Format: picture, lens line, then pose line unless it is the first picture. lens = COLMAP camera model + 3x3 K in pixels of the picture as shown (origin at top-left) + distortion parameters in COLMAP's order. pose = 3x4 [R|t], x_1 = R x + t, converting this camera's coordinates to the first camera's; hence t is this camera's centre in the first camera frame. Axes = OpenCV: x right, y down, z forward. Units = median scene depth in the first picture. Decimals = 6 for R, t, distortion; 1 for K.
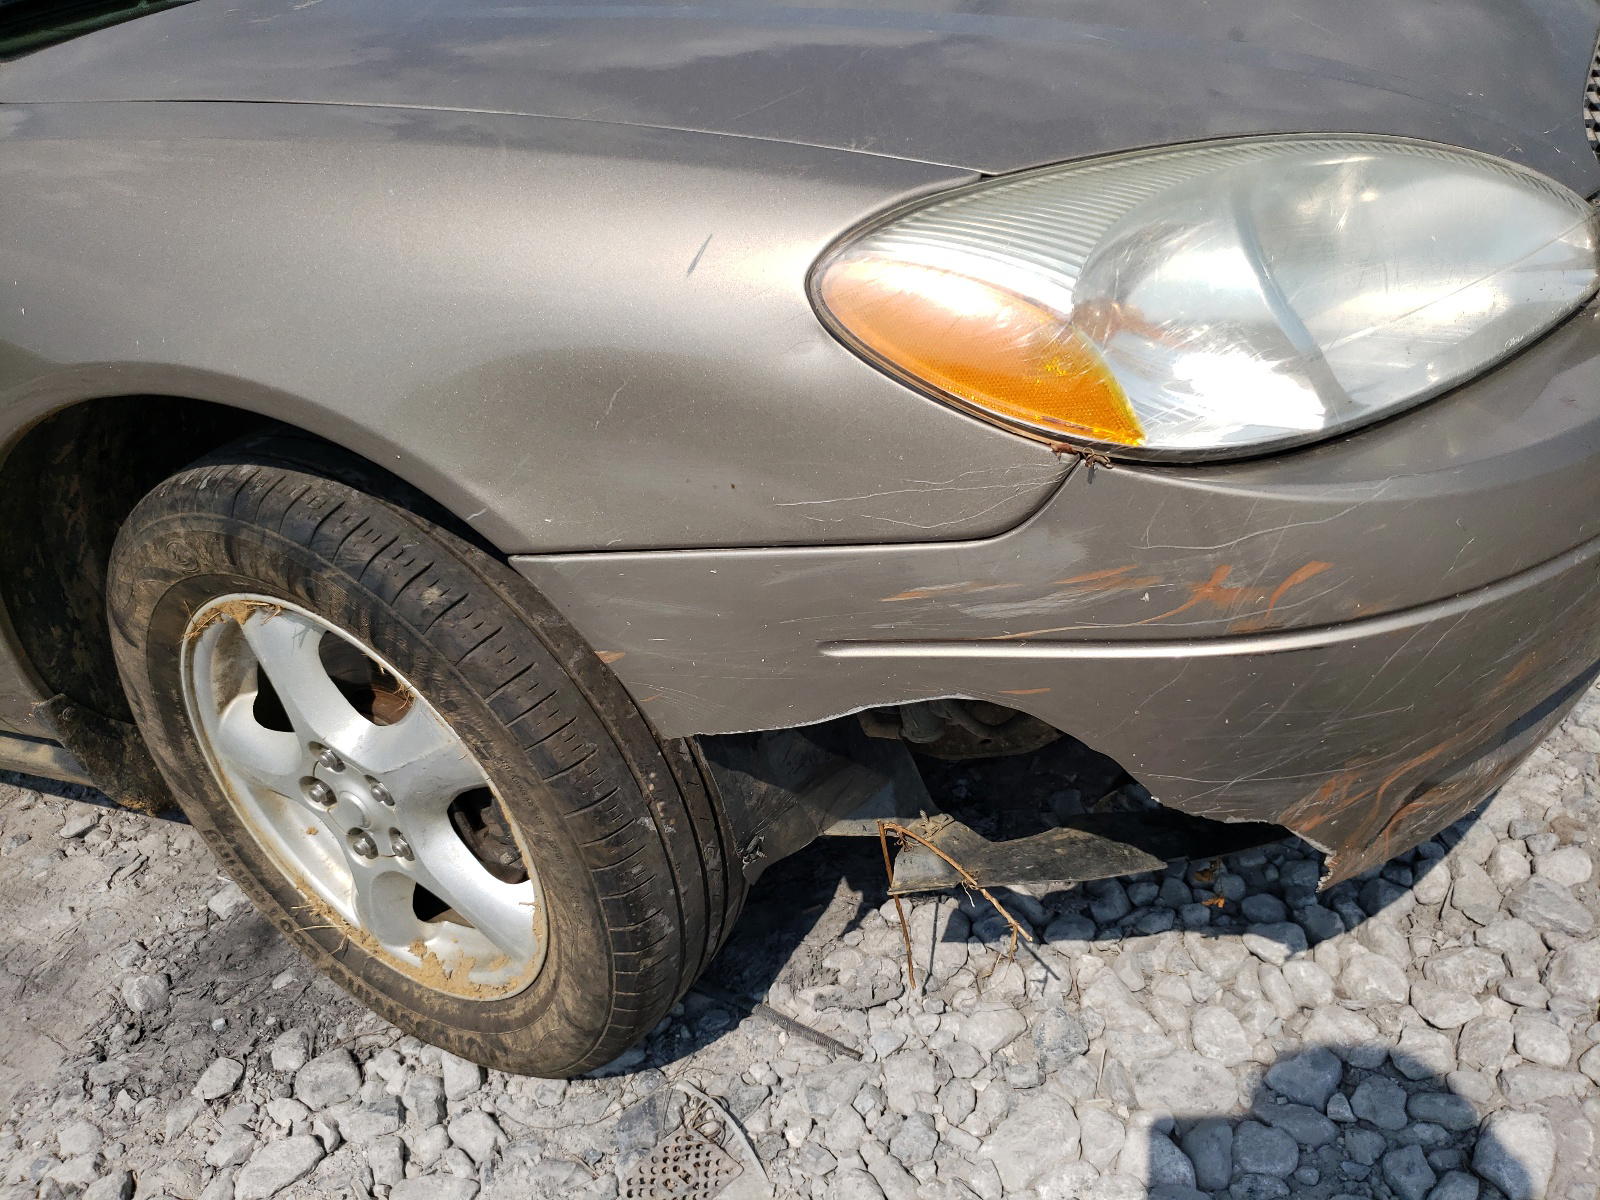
lens RADIAL K [[1235.9, 0, 796.8], [0, 1235.9, 608.3], [0, 0, 1]] dist [-0.005864, 0.018258]
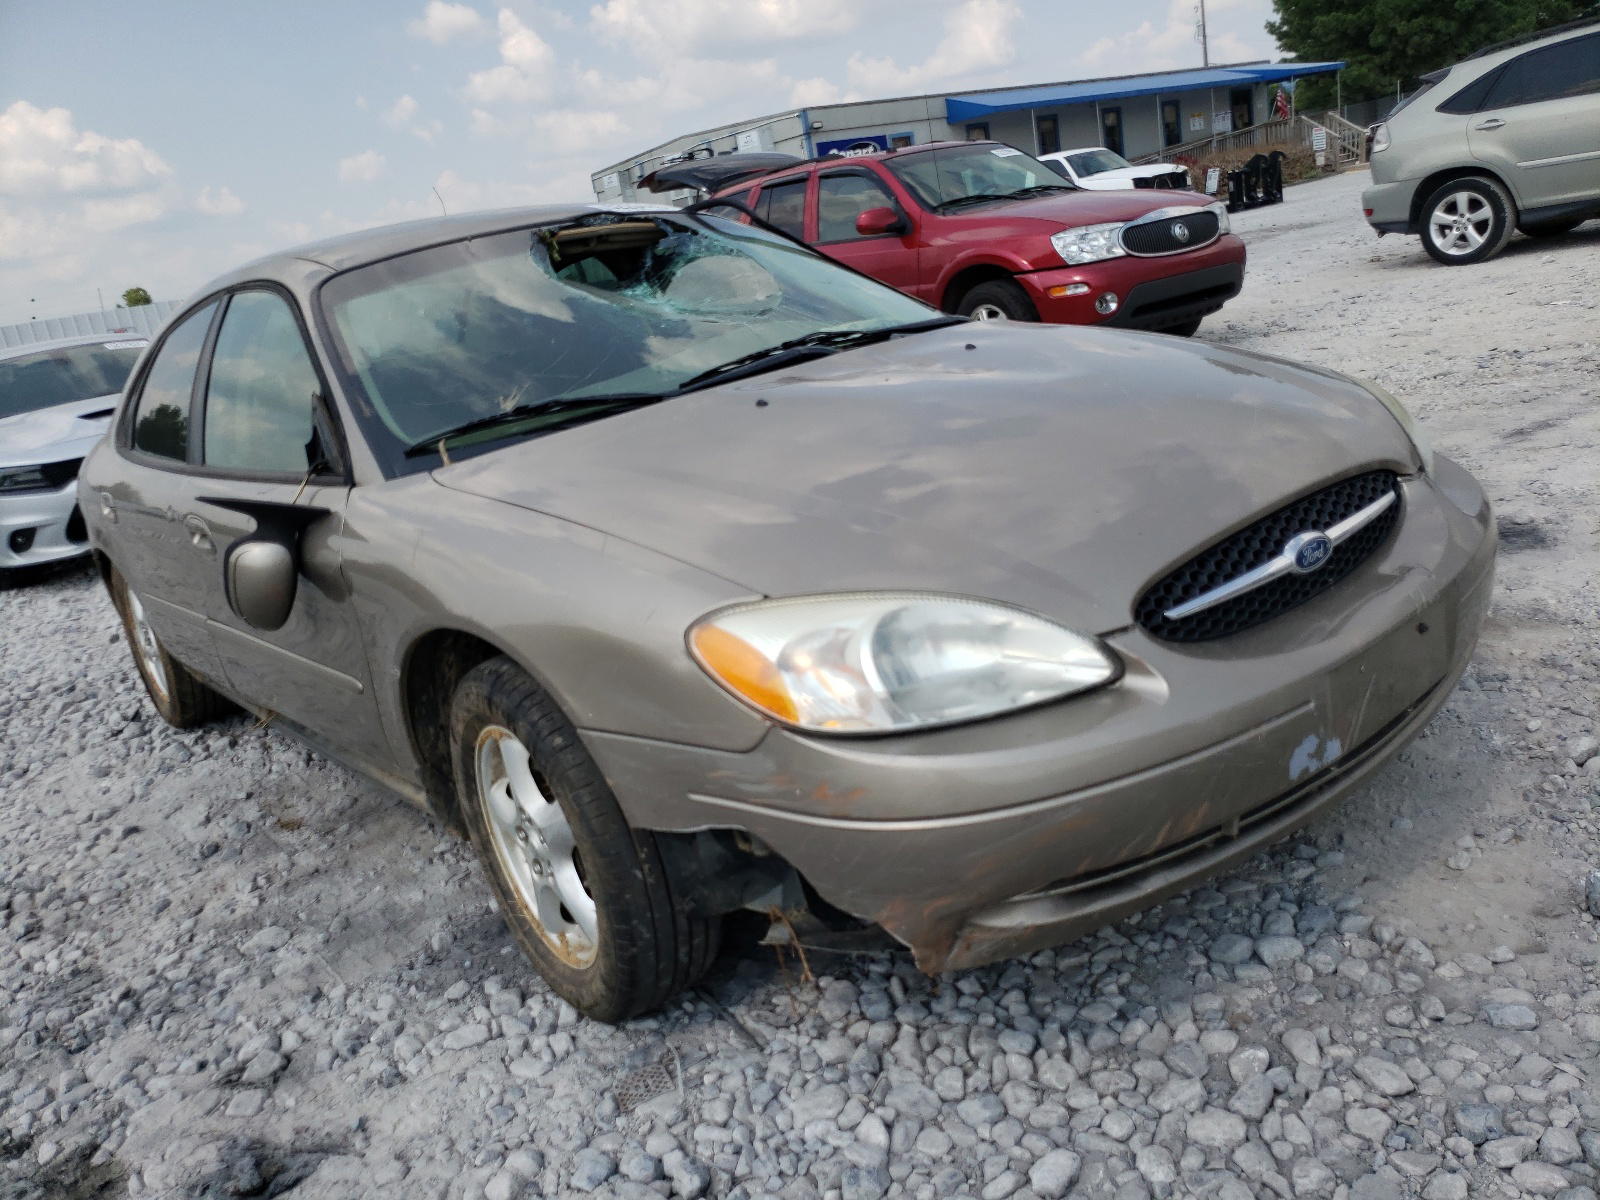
lens RADIAL K [[1235.9, 0, 807.1], [0, 1235.9, 600.6], [0, 0, 1]] dist [-0.005864, 0.018258]
pose [[0.929021, 0.119014, -0.350364, 0.607419], [-0.170934, 0.977812, -0.121098, -0.046472], [0.328178, 0.172392, 0.928752, -0.643216]]
